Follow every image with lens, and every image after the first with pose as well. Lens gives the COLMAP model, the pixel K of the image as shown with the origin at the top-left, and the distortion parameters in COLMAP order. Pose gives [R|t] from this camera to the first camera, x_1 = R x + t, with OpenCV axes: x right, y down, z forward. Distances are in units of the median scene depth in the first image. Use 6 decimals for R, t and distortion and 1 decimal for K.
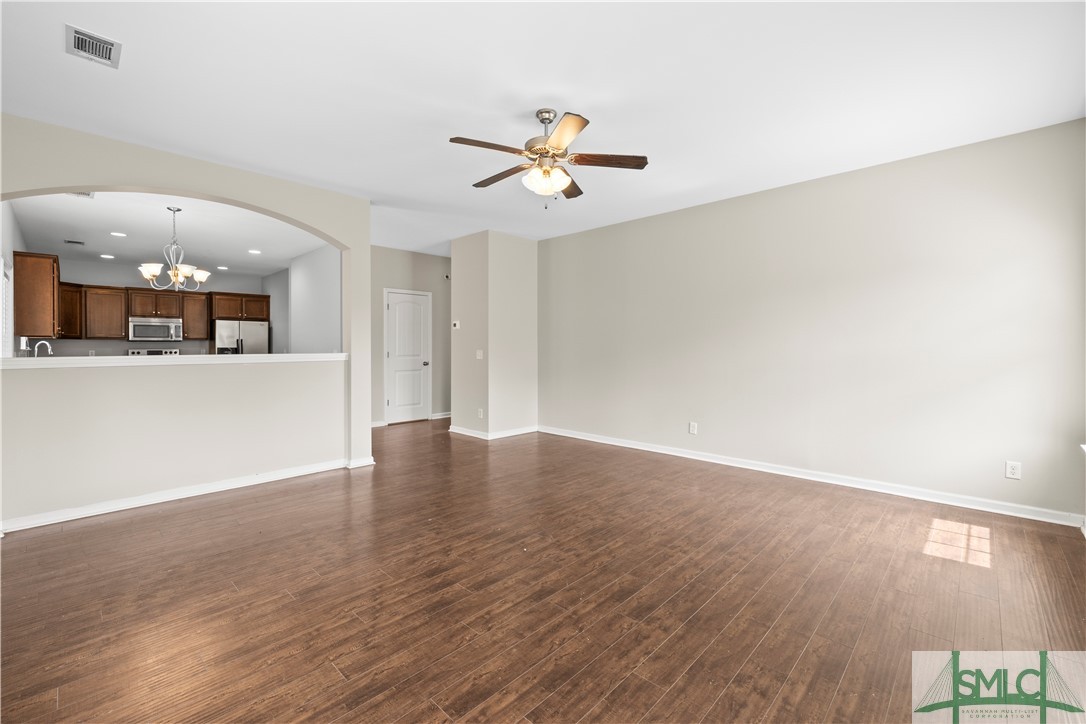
lens RADIAL K [[460.6, 0, 536.6], [0, 460.6, 346.5], [0, 0, 1]] dist [0.001757, 0.000028]
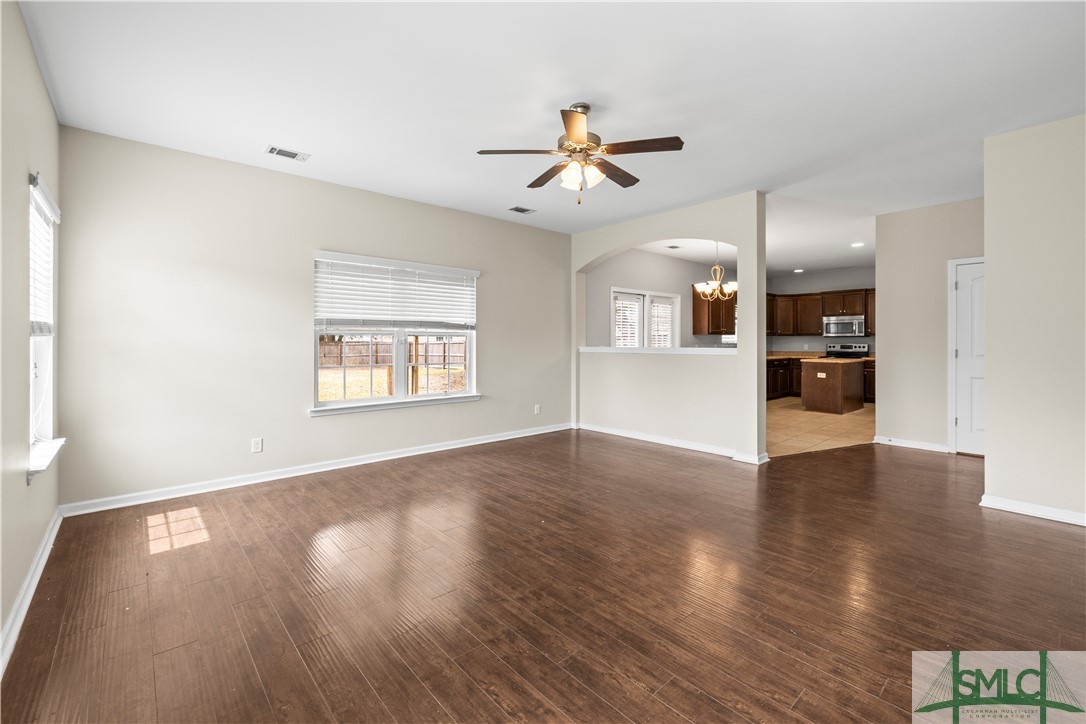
lens RADIAL K [[460.6, 0, 538.4], [0, 460.6, 334.5], [0, 0, 1]] dist [0.001757, 0.000028]
pose [[-0.073610, -0.013184, -0.997200, 1.024222], [-0.002209, 0.999912, -0.013057, -0.001576], [0.997285, 0.001242, -0.073632, 0.992556]]
